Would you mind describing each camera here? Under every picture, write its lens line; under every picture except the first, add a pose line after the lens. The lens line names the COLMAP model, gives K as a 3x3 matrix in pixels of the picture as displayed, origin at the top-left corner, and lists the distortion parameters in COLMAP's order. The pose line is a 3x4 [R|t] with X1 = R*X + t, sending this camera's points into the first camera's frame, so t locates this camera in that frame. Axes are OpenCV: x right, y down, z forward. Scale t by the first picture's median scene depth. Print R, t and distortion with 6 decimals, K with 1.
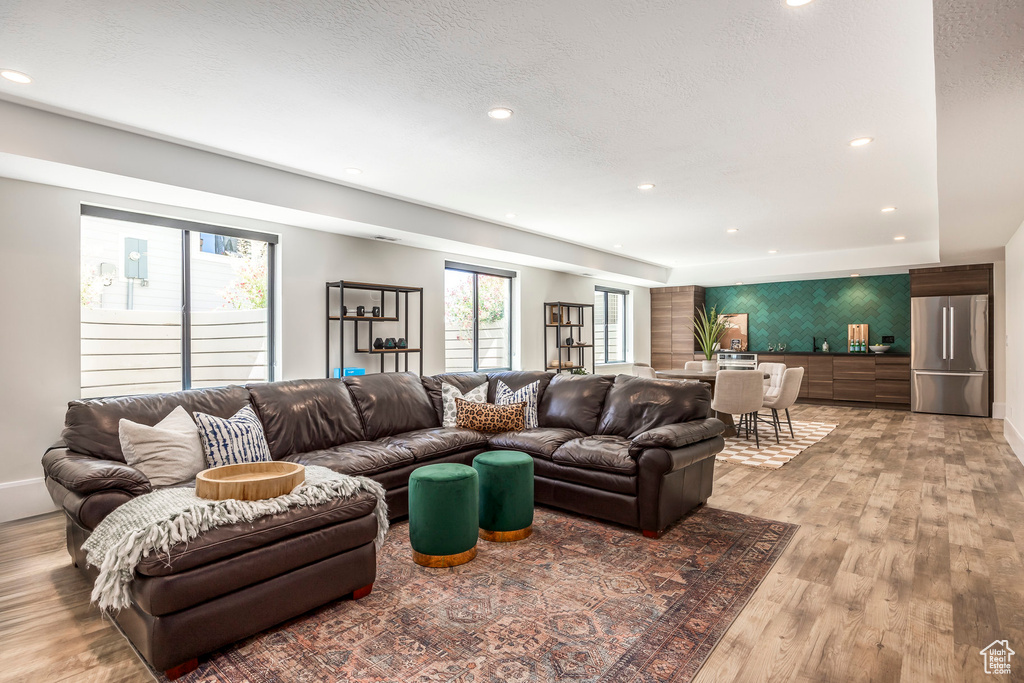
lens RADIAL K [[531.3, 0, 510.3], [0, 531.3, 341.2], [0, 0, 1]] dist [-0.014068, 0.000496]
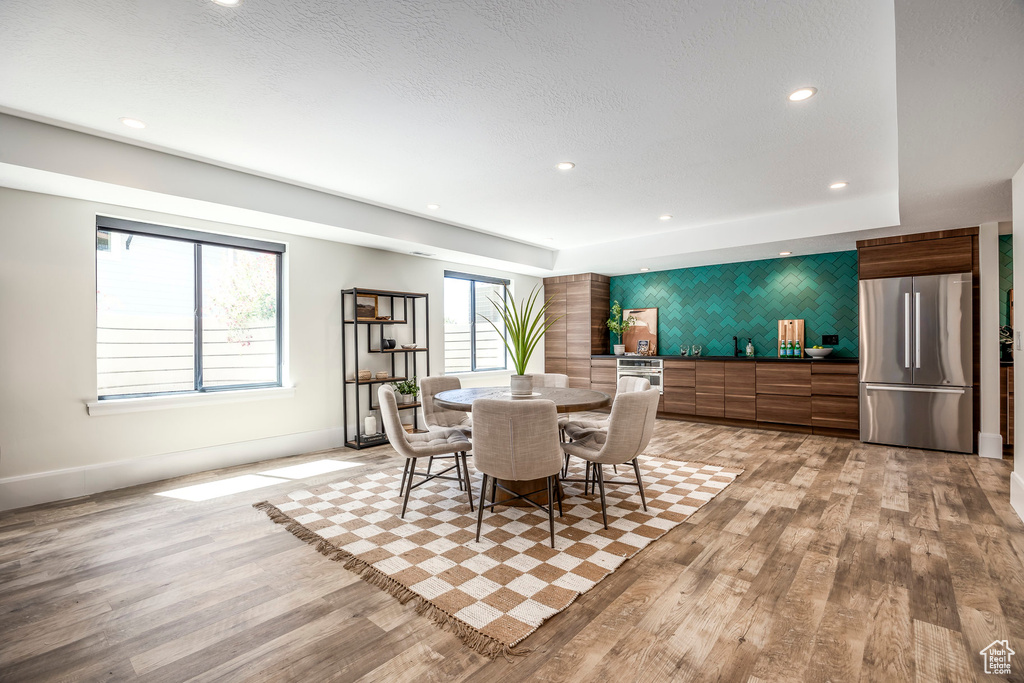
lens RADIAL K [[473.9, 0, 512.9], [0, 473.9, 342.8], [0, 0, 1]] dist [-0.006809, -0.000915]
pose [[0.999988, -0.003159, -0.003627, 0.249468], [0.003165, 0.999994, 0.001687, -0.001609], [0.003622, -0.001698, 0.999992, 0.305861]]
